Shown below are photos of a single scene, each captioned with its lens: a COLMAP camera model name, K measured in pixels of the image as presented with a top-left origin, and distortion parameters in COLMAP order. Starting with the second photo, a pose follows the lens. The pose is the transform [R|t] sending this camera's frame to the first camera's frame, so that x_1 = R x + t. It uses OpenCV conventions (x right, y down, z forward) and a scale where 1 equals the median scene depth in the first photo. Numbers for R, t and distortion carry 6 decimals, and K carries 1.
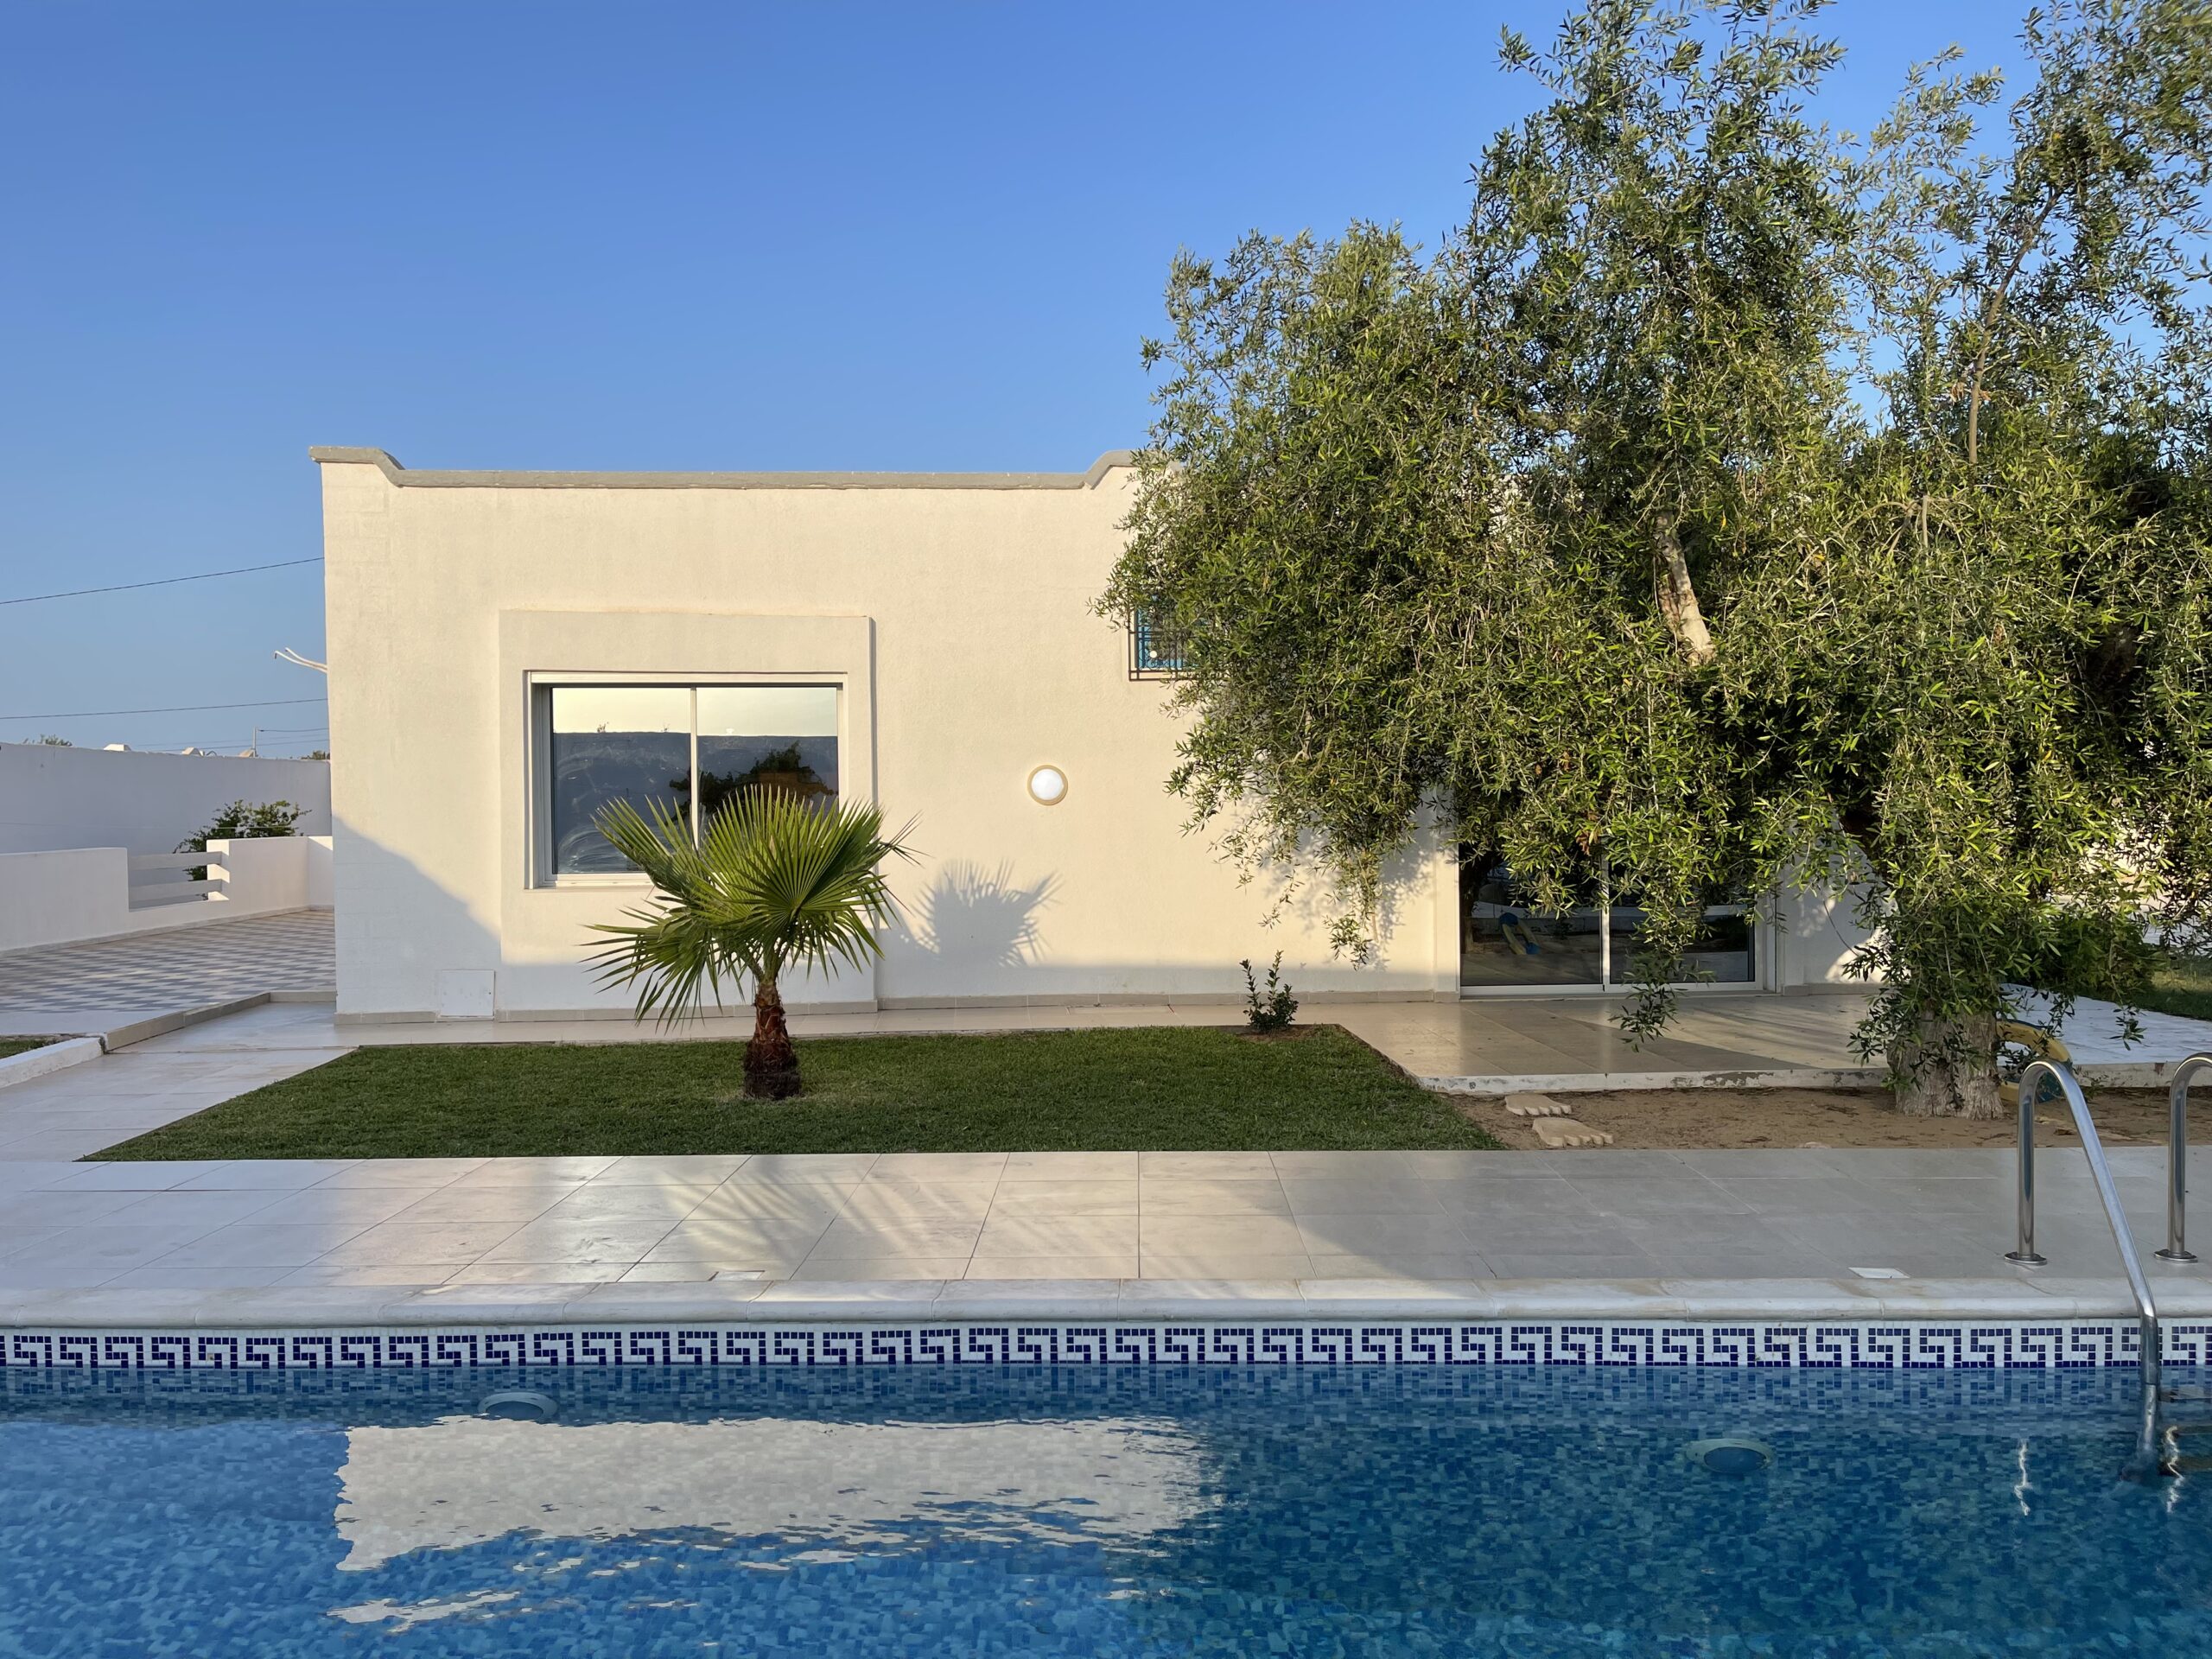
lens RADIAL K [[1685.8, 0, 1061.6], [0, 1685.8, 834.8], [0, 0, 1]] dist [0.049603, -0.046541]
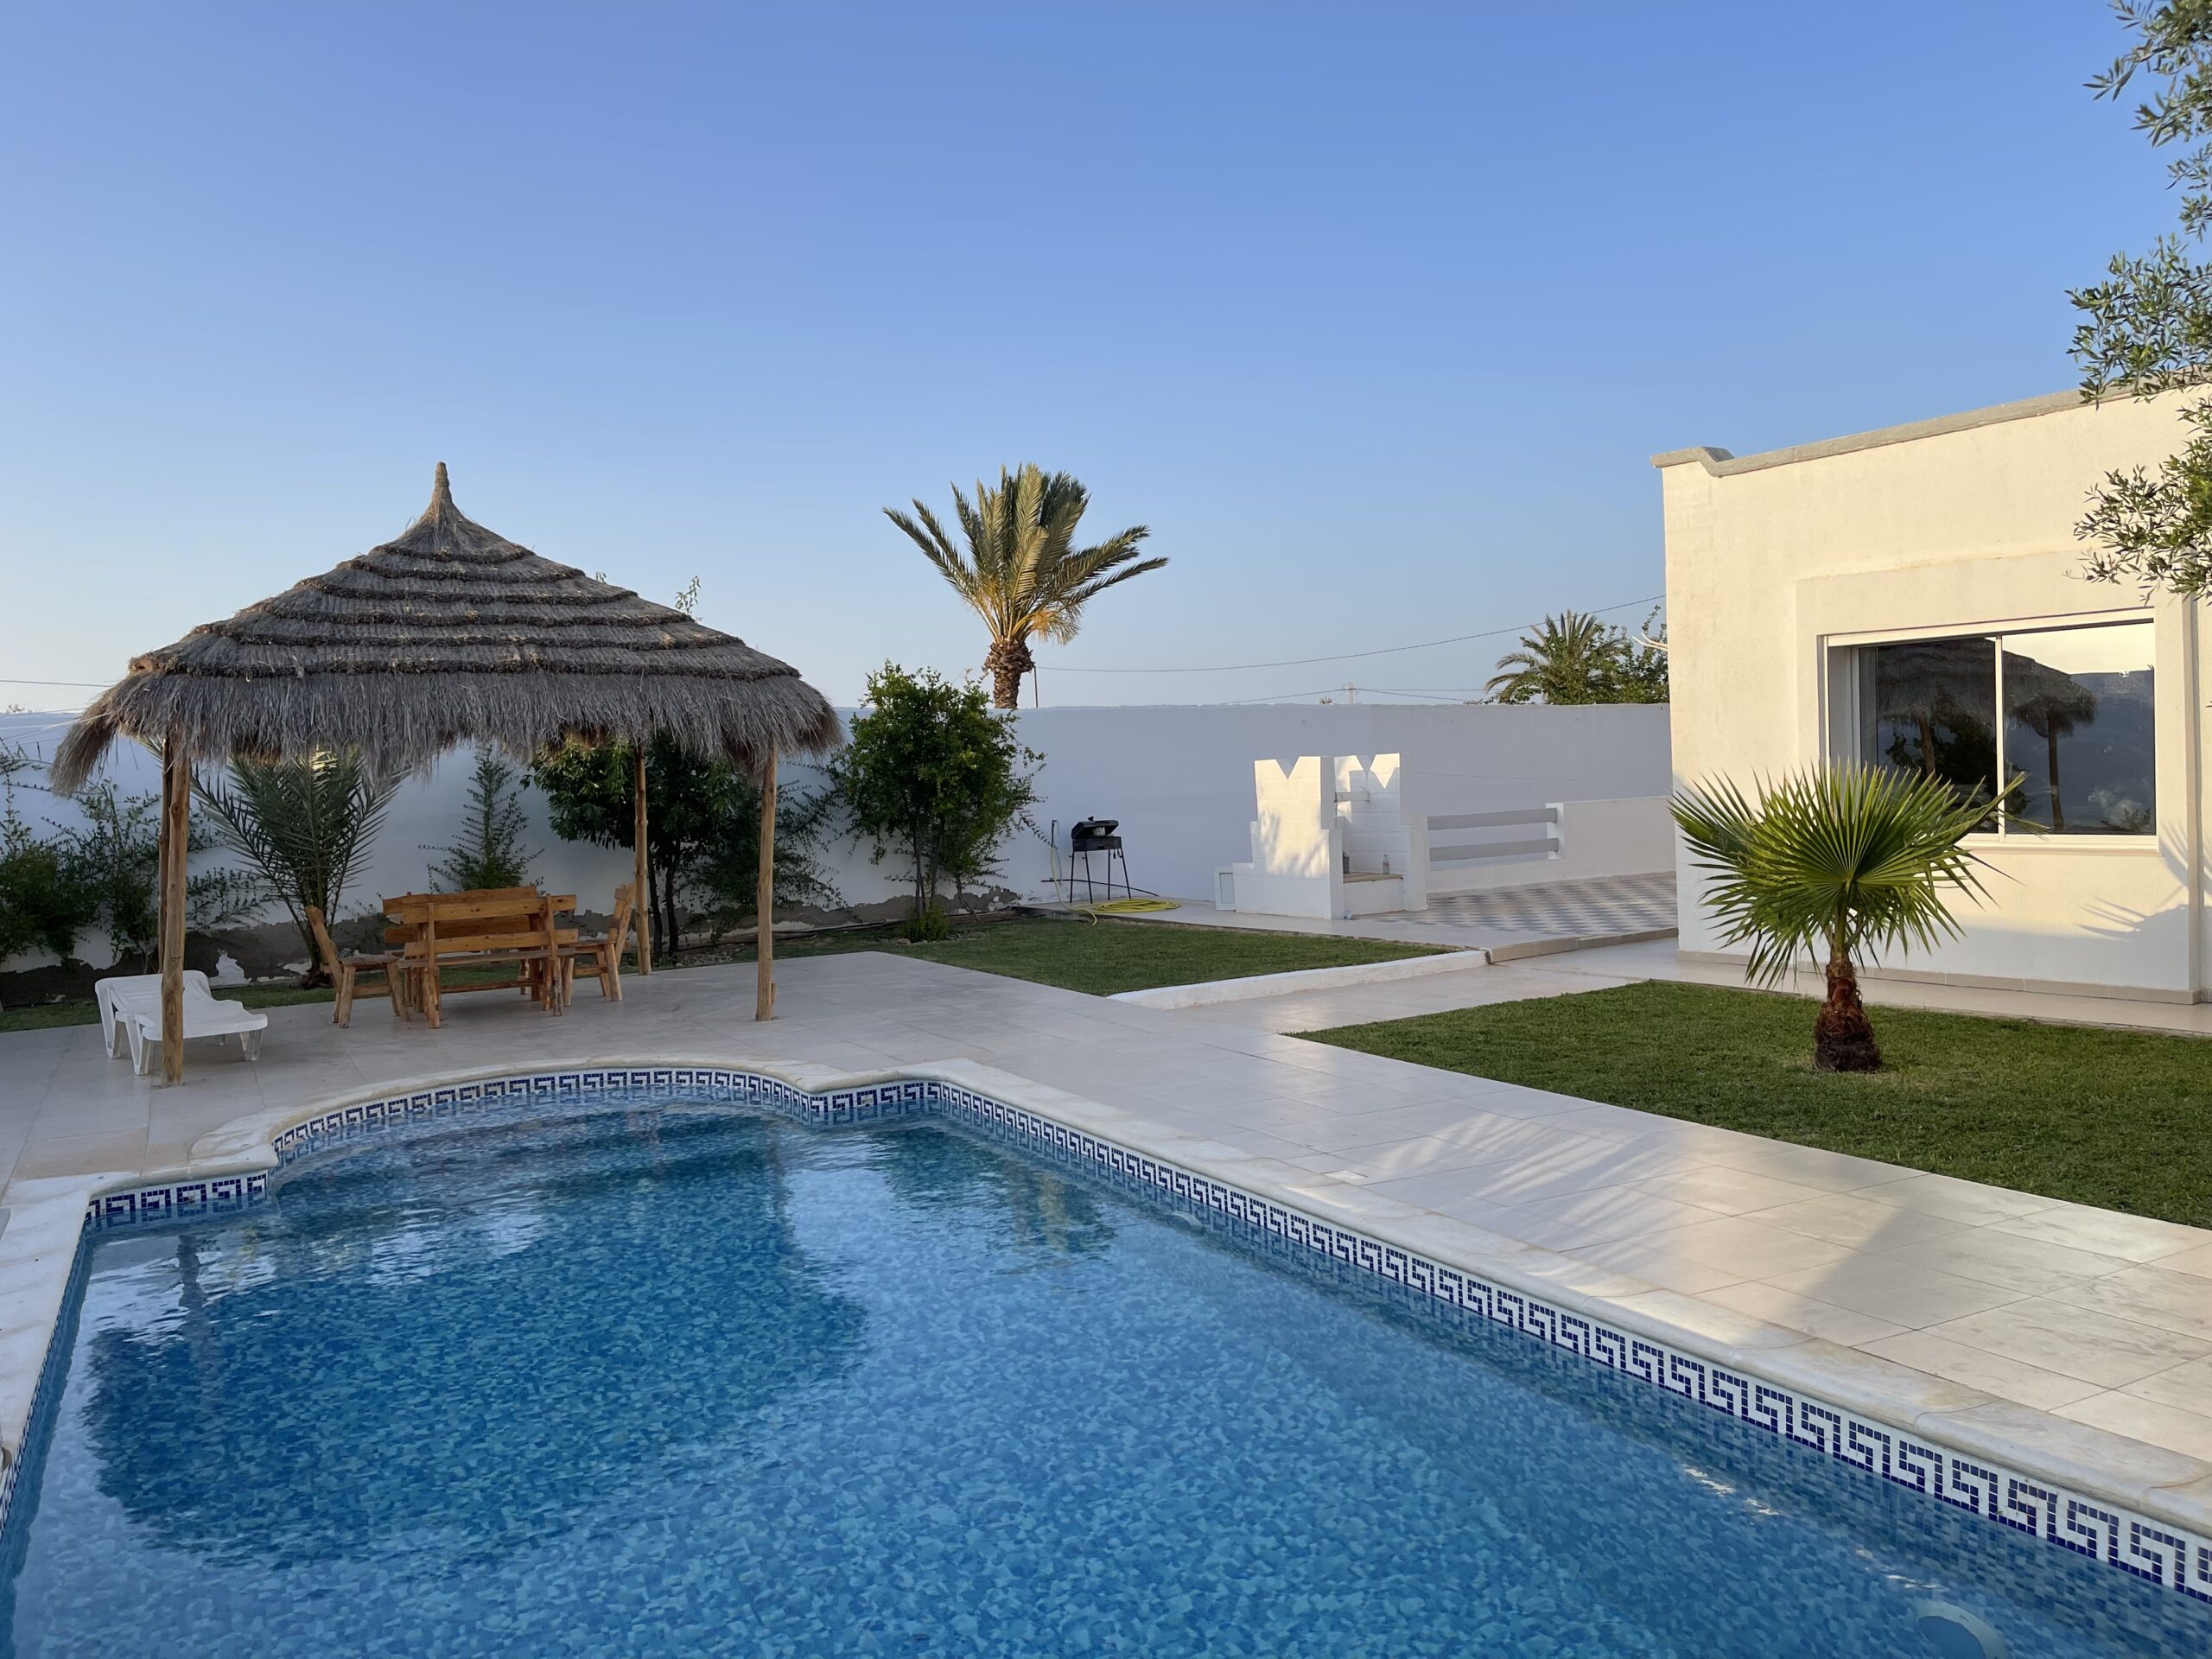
lens RADIAL K [[1673.5, 0, 1102.3], [0, 1673.5, 802.2], [0, 0, 1]] dist [0.101128, -0.136814]
pose [[0.505362, 0.009133, -0.862859, 0.877477], [0.012806, 0.999754, 0.018082, -0.047157], [0.862813, -0.020188, 0.505120, 0.232831]]
